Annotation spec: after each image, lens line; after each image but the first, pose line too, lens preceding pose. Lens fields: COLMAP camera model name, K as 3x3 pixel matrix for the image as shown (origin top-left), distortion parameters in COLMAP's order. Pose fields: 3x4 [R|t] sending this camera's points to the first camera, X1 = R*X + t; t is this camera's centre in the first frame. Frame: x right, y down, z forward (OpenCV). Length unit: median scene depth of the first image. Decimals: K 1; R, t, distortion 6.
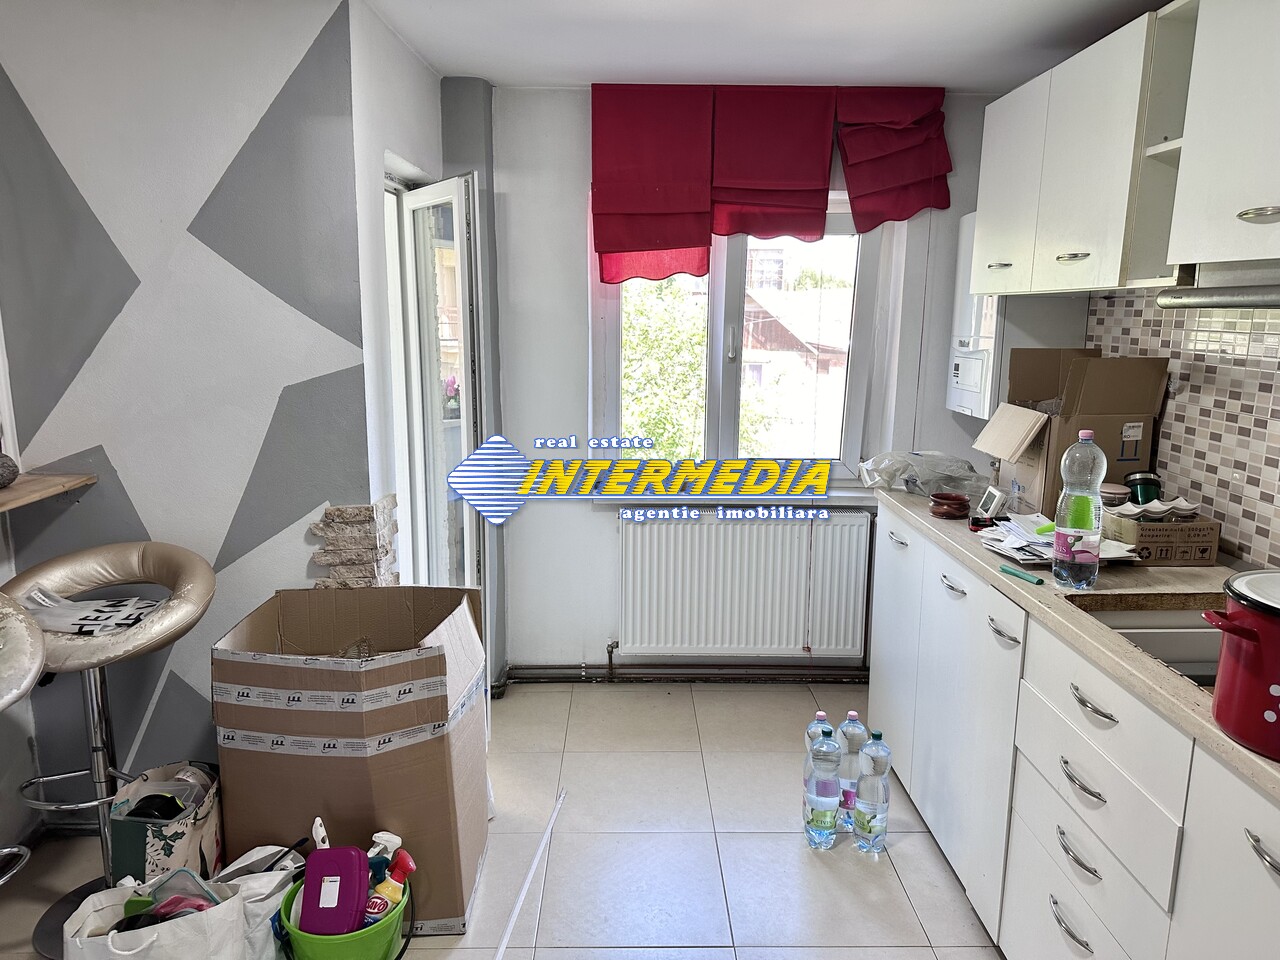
lens RADIAL K [[897.9, 0, 647.4], [0, 897.9, 483.2], [0, 0, 1]] dist [0.073829, -0.098632]
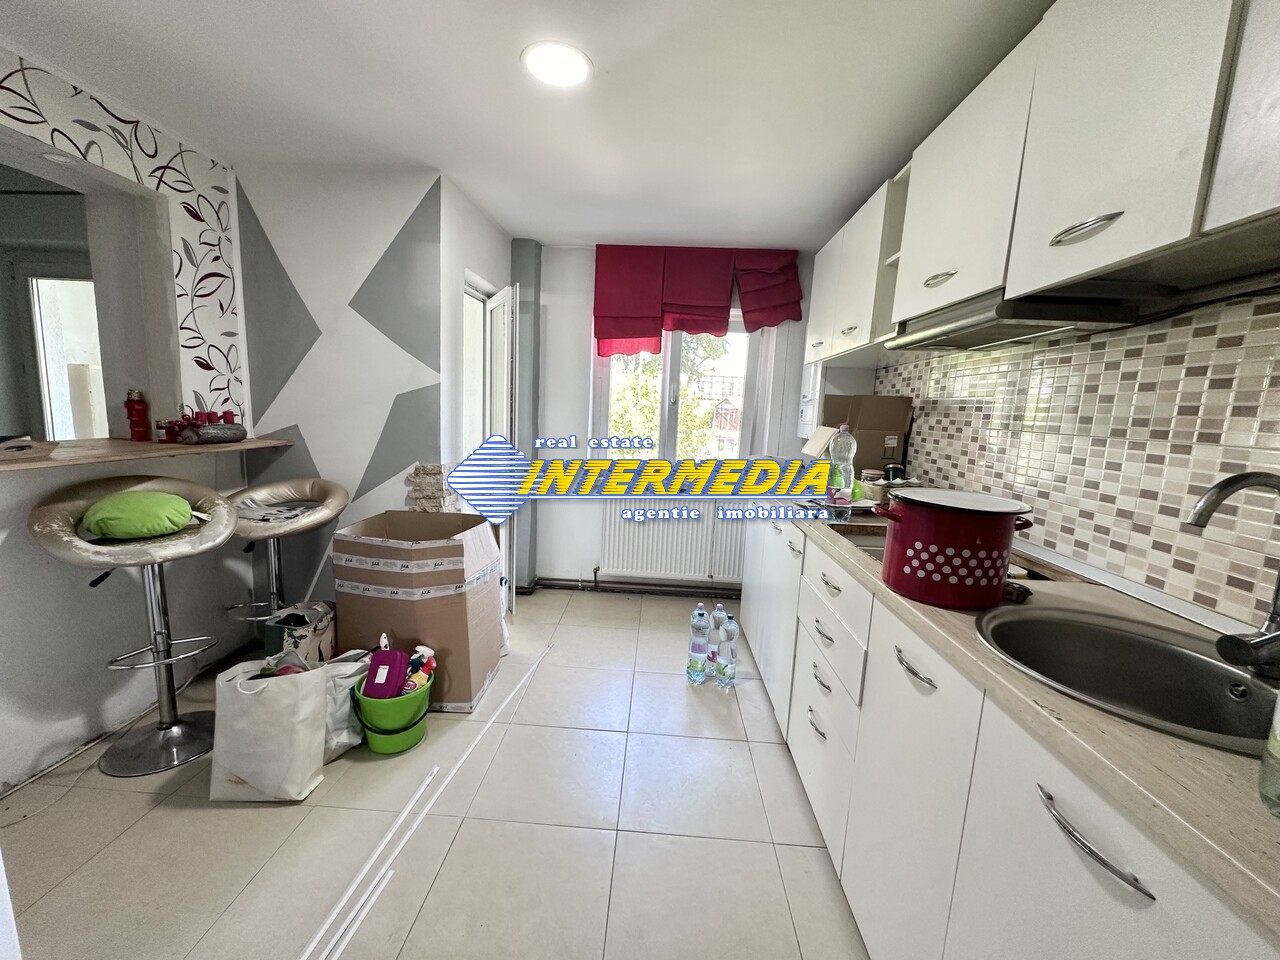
lens RADIAL K [[514.9, 0, 639.2], [0, 514.9, 483.2], [0, 0, 1]] dist [0.001273, 0.000144]
pose [[0.997010, 0.045837, -0.062216, 0.140666], [-0.048774, 0.997725, -0.046549, 0.089430], [0.059941, 0.049444, 0.996977, 0.036326]]
